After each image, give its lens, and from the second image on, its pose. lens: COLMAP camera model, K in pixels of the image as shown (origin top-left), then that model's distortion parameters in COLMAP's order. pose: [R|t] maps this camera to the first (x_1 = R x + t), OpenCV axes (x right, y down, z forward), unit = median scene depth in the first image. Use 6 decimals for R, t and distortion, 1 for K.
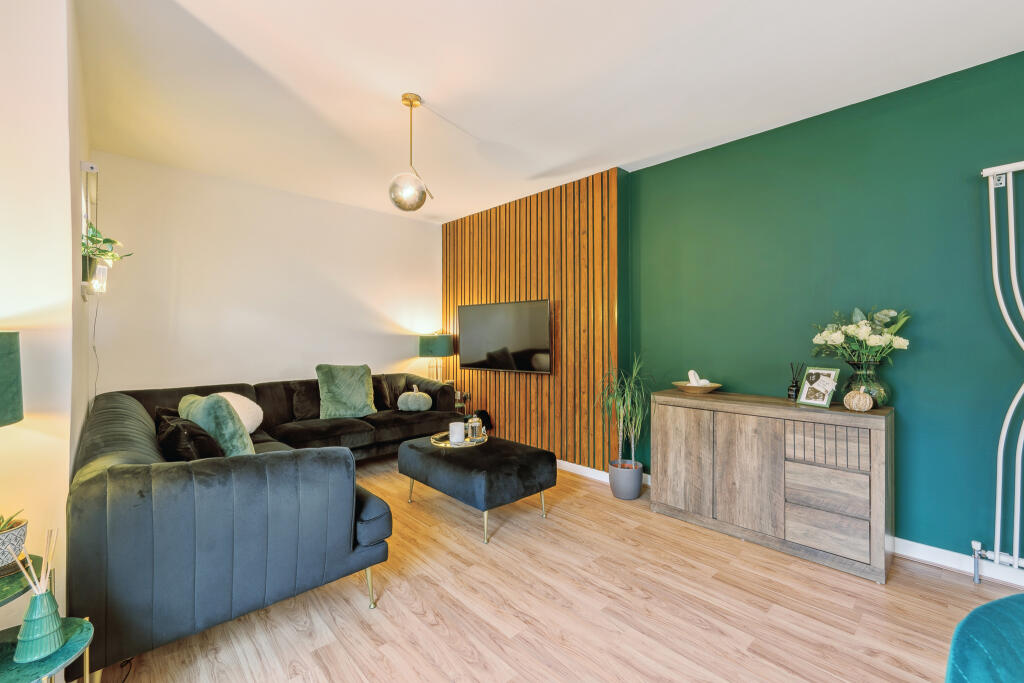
lens RADIAL K [[431.5, 0, 512.5], [0, 431.5, 331.1], [0, 0, 1]] dist [-0.000049, -0.000017]
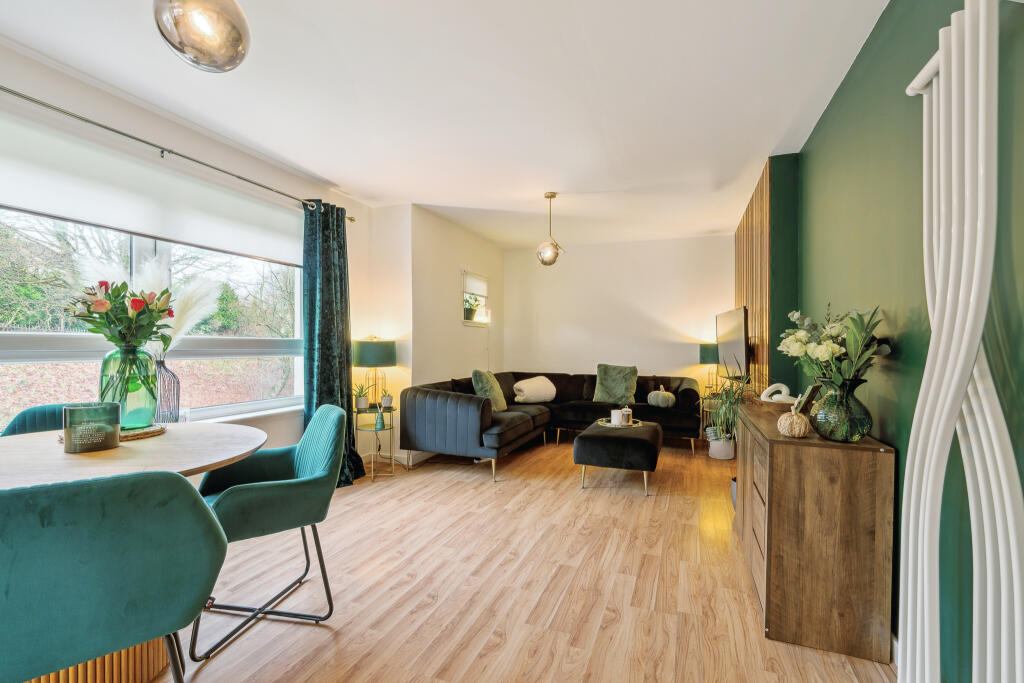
lens RADIAL K [[454.8, 0, 511.7], [0, 454.8, 344.2], [0, 0, 1]] dist [-0.000836, -0.000456]
pose [[0.432317, 0.003204, -0.901716, 1.214651], [0.005271, 0.999968, 0.006081, 0.002832], [0.901706, -0.007382, 0.432286, 0.140852]]
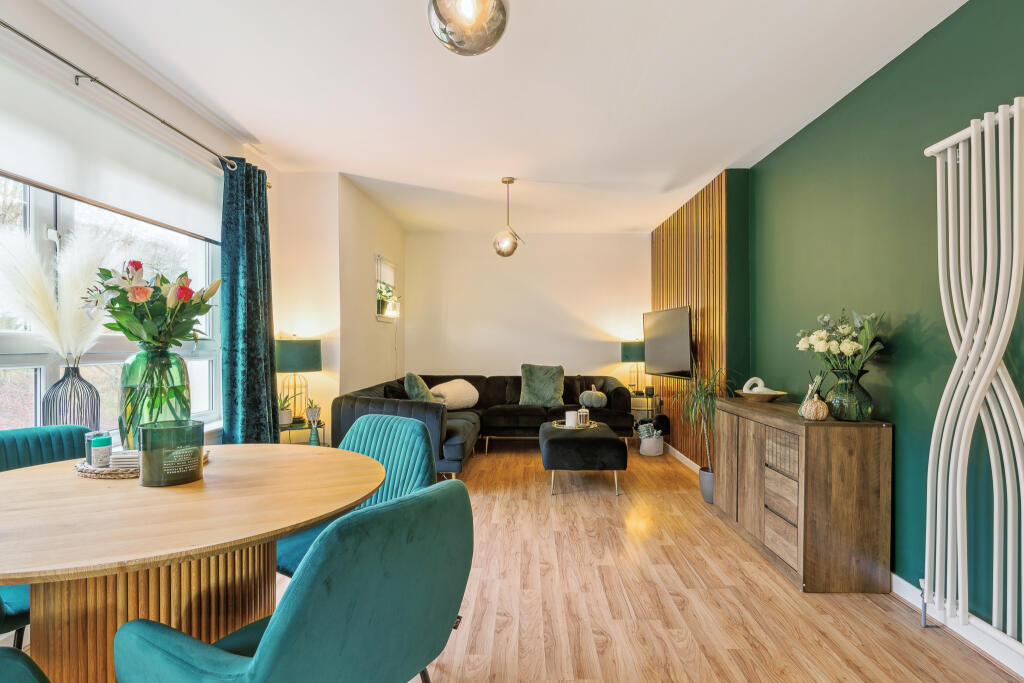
lens RADIAL K [[538.7, 0, 515.1], [0, 538.7, 340.1], [0, 0, 1]] dist [-0.001736, 0.000295]
pose [[0.715793, -0.001932, -0.698310, 1.051728], [0.006375, 0.999973, 0.003768, -0.001799], [0.698283, -0.007149, 0.715786, -0.291833]]
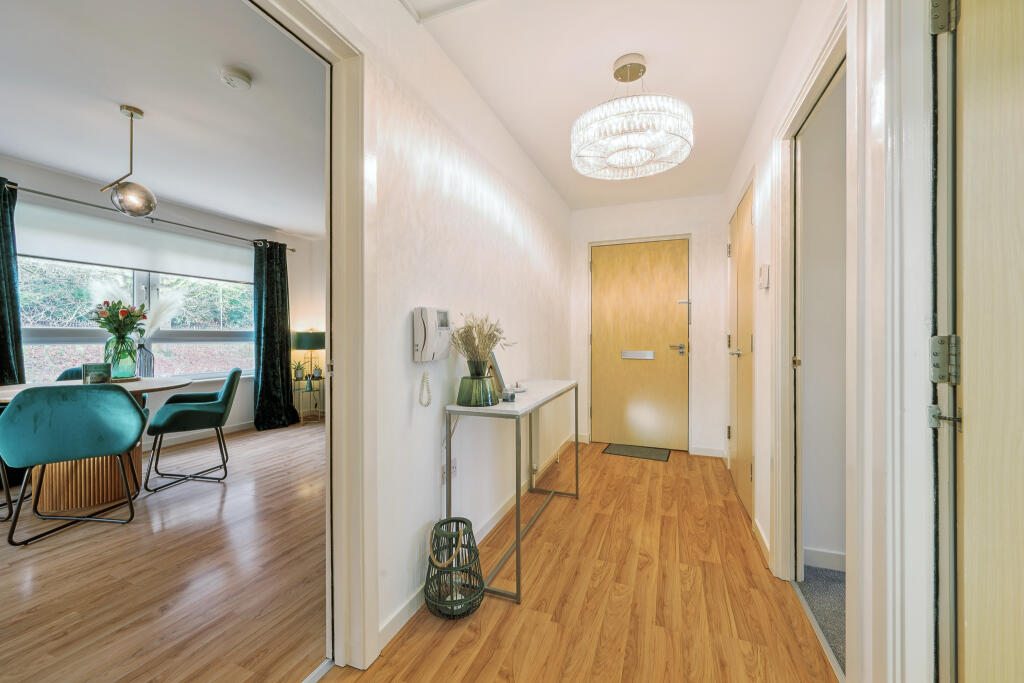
lens RADIAL K [[414.0, 0, 508.8], [0, 414.0, 329.9], [0, 0, 1]] dist [0.018674, 0.000073]
pose [[0.404142, -0.011426, -0.914625, 2.016471], [0.011173, 0.999909, -0.007554, 0.016251], [0.914628, -0.007166, 0.404233, 0.498701]]
